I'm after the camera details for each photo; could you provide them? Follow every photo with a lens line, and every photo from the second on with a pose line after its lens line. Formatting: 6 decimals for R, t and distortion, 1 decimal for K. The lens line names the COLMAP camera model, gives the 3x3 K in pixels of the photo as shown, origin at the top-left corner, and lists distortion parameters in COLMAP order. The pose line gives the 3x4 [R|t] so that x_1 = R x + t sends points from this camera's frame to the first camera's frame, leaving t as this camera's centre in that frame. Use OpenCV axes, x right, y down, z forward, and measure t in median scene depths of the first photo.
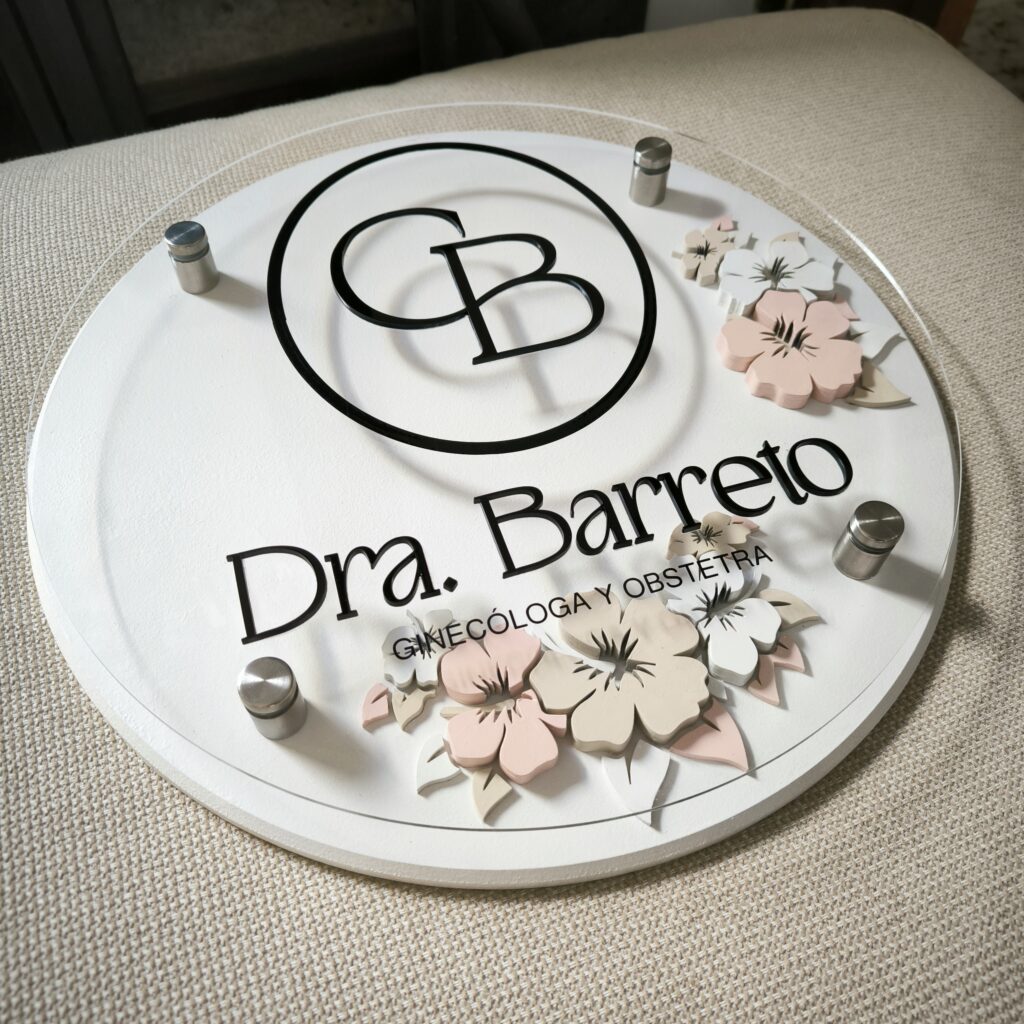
lens RADIAL K [[981.4, 0, 512.5], [0, 981.4, 512.0], [0, 0, 1]] dist [0.002216, 0.000000]
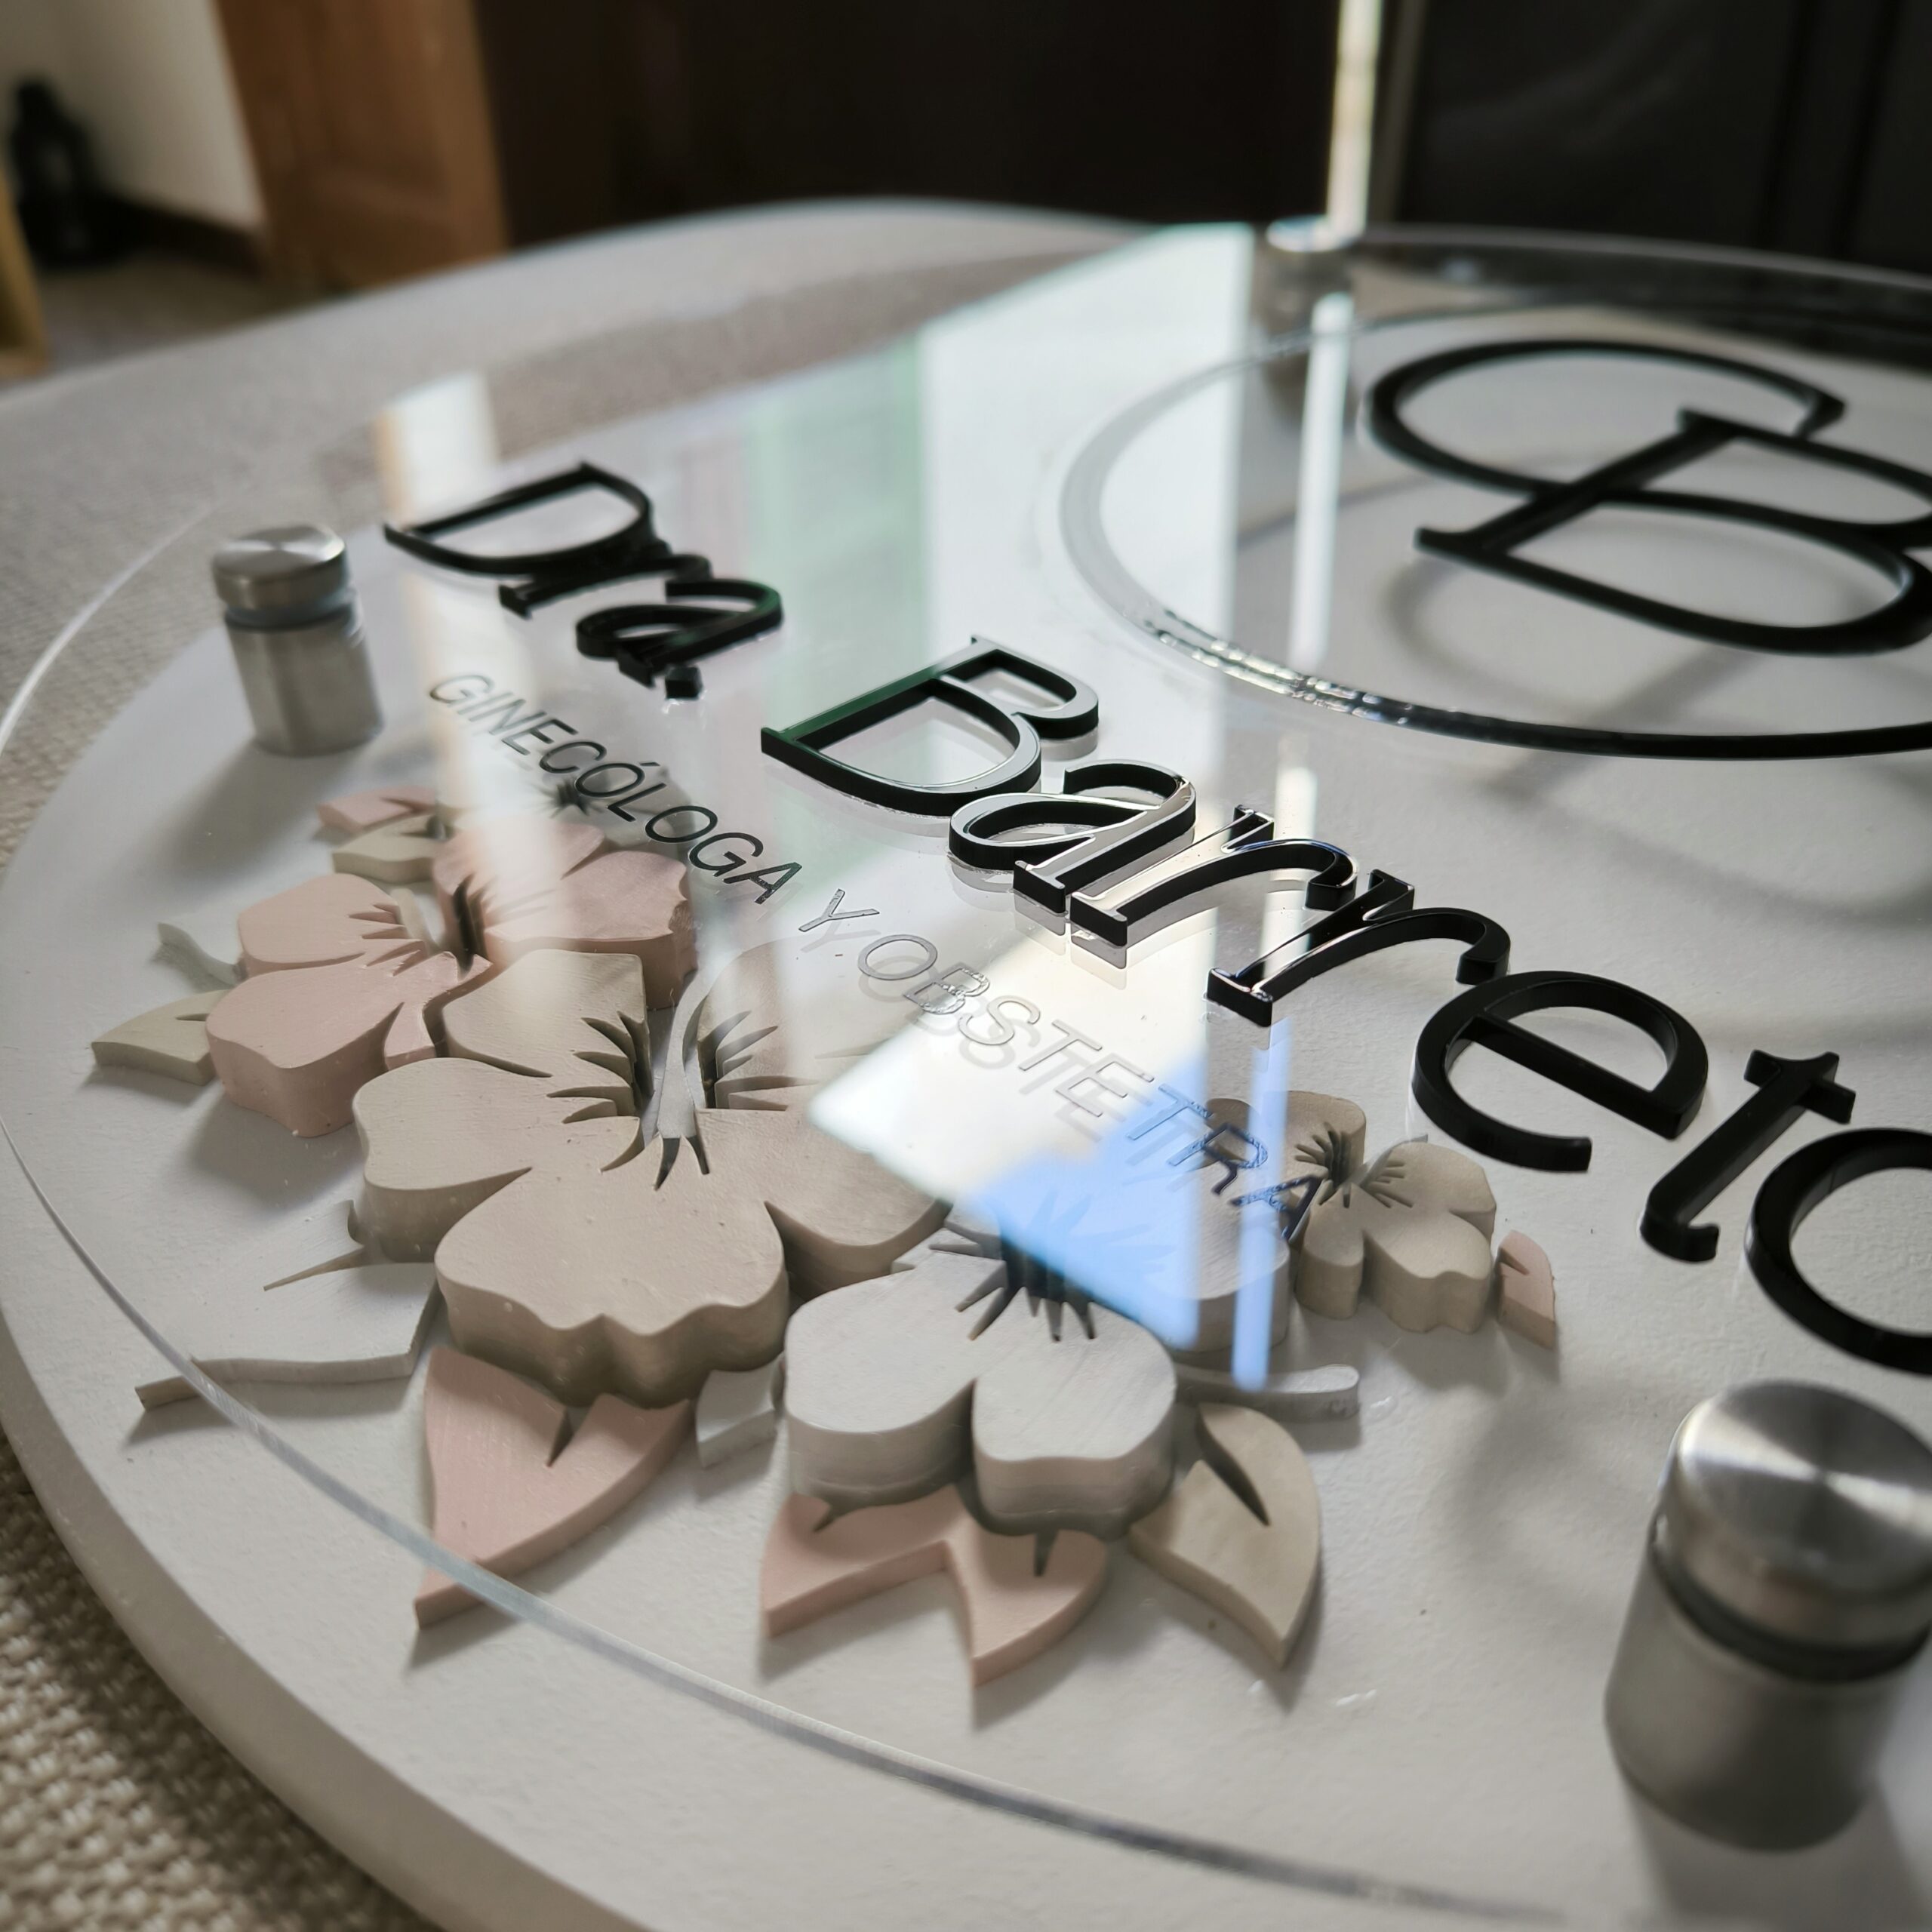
lens RADIAL K [[1851.7, 0, 968.0], [0, 1851.7, 964.6], [0, 0, 1]] dist [0.002216, 0.000000]
pose [[0.428854, 0.491912, -0.757699, 0.537093], [-0.725147, 0.687652, 0.036006, 0.045646], [0.538745, 0.534002, 0.651611, 0.679680]]
